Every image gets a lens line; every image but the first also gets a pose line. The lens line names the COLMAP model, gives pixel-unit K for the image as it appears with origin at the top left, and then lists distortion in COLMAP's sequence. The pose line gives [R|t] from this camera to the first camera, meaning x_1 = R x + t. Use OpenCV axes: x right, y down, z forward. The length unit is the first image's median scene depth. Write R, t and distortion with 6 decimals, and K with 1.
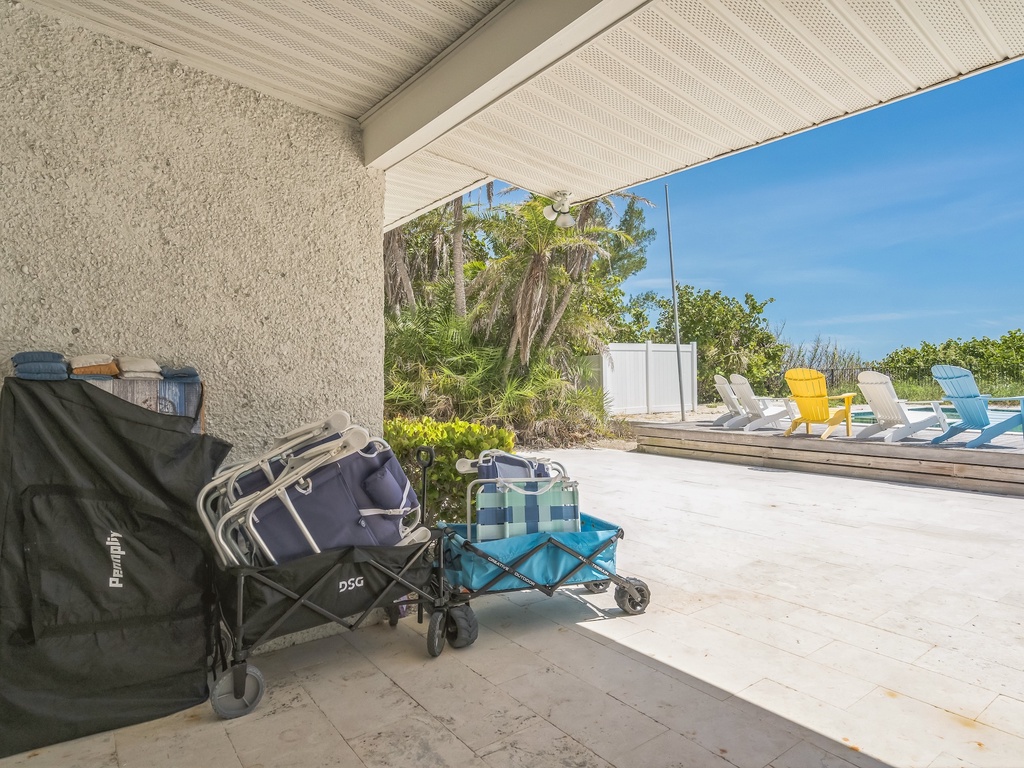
lens RADIAL K [[609.1, 0, 515.6], [0, 609.1, 379.8], [0, 0, 1]] dist [0.025239, -0.001914]
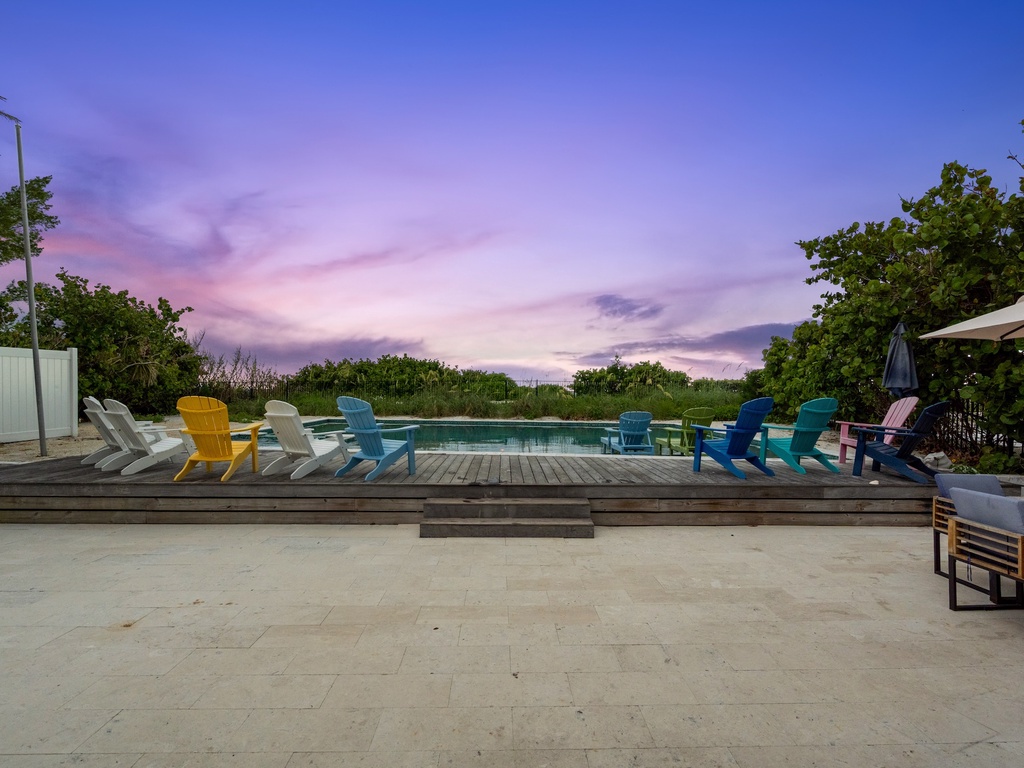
lens RADIAL K [[528.9, 0, 521.2], [0, 528.9, 391.8], [0, 0, 1]] dist [-0.001665, -0.003472]
pose [[0.590630, 0.004776, 0.806928, 0.130715], [-0.015086, 0.999873, 0.005125, -0.028017], [-0.806801, -0.015200, 0.590627, 0.205363]]
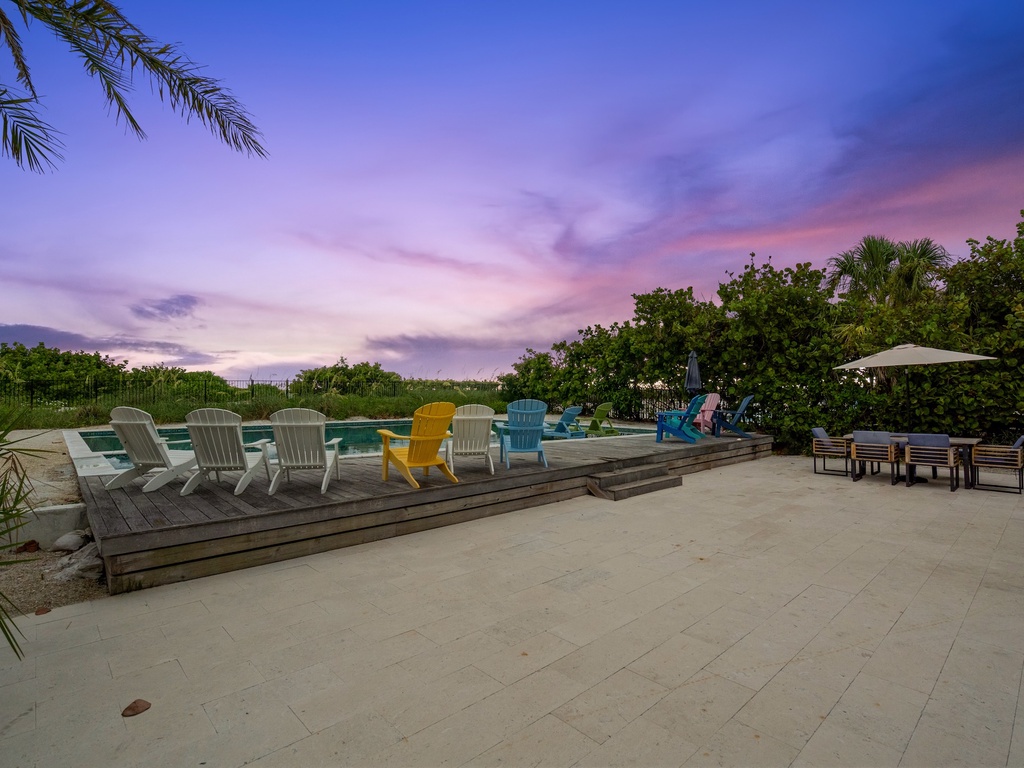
lens RADIAL K [[528.9, 0, 512.2], [0, 528.9, 388.0], [0, 0, 1]] dist [-0.001665, -0.003472]
pose [[-0.088920, 0.005694, 0.996022, -0.199884], [-0.005397, 0.999966, -0.006198, -0.026191], [-0.996024, -0.005926, -0.088887, 0.796600]]
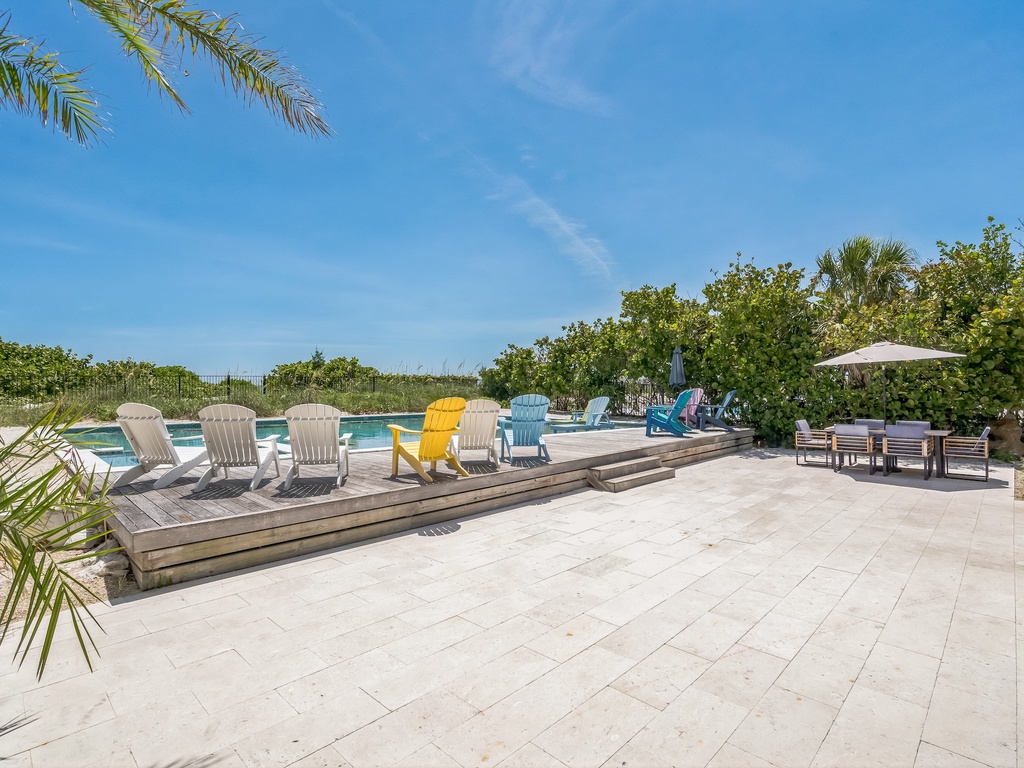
lens RADIAL K [[528.9, 0, 515.5], [0, 528.9, 389.1], [0, 0, 1]] dist [-0.001665, -0.003472]
pose [[-0.145537, -0.005092, 0.989340, -0.209824], [-0.004790, 0.999979, 0.004442, -0.026094], [-0.989341, -0.004092, -0.145558, 0.839726]]
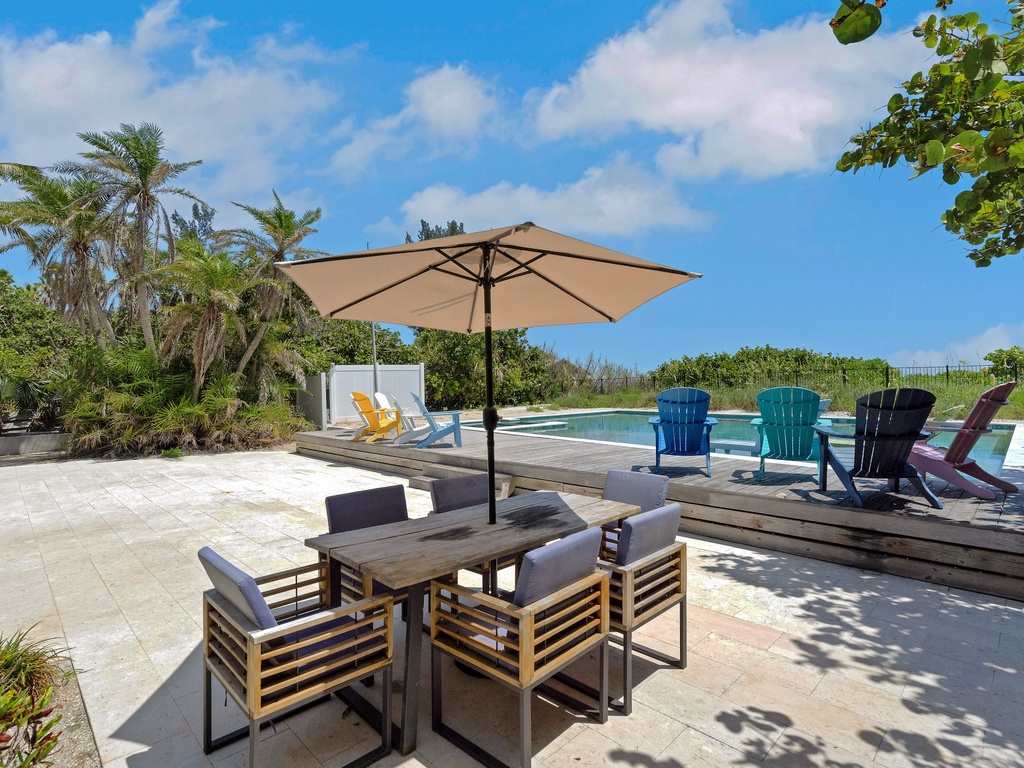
lens RADIAL K [[528.9, 0, 516.4], [0, 528.9, 392.6], [0, 0, 1]] dist [-0.001665, -0.003472]
pose [[0.993004, -0.011164, 0.117549, 0.561212], [0.009342, 0.999828, 0.016042, -0.026371], [-0.117708, -0.014832, 0.992937, -0.181811]]
